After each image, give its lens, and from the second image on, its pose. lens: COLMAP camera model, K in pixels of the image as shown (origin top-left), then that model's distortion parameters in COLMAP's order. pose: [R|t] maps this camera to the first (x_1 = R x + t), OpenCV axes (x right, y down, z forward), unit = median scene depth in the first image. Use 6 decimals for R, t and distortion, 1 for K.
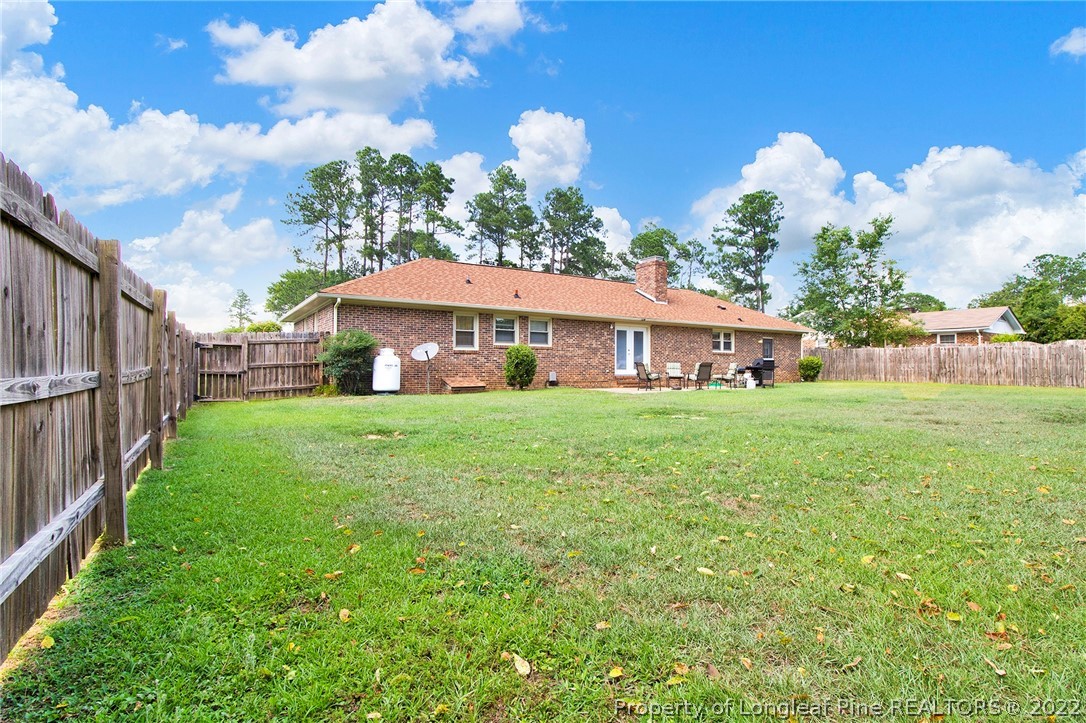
lens RADIAL K [[520.8, 0, 542.0], [0, 520.8, 365.4], [0, 0, 1]] dist [-0.001822, -0.000629]
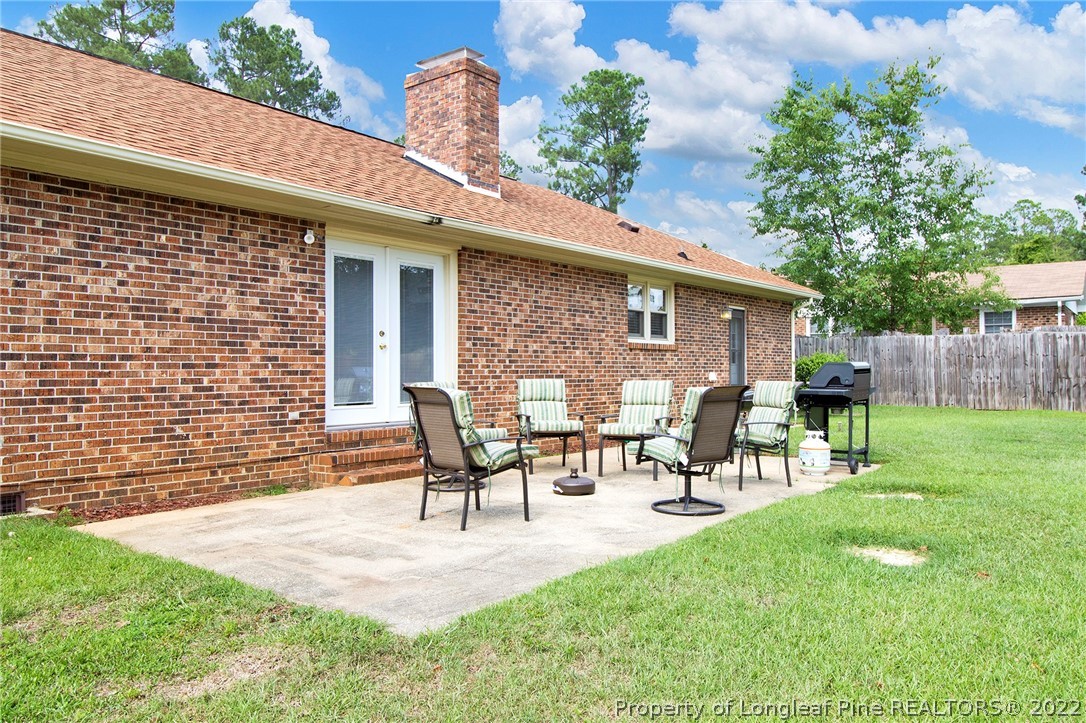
lens RADIAL K [[792.5, 0, 543.1], [0, 792.5, 356.4], [0, 0, 1]] dist [0.003604, -0.003504]
pose [[0.938311, -0.003712, 0.345772, 0.081450], [0.007928, 0.999910, -0.010782, -0.009665], [-0.345701, 0.012858, 0.938257, 0.462304]]
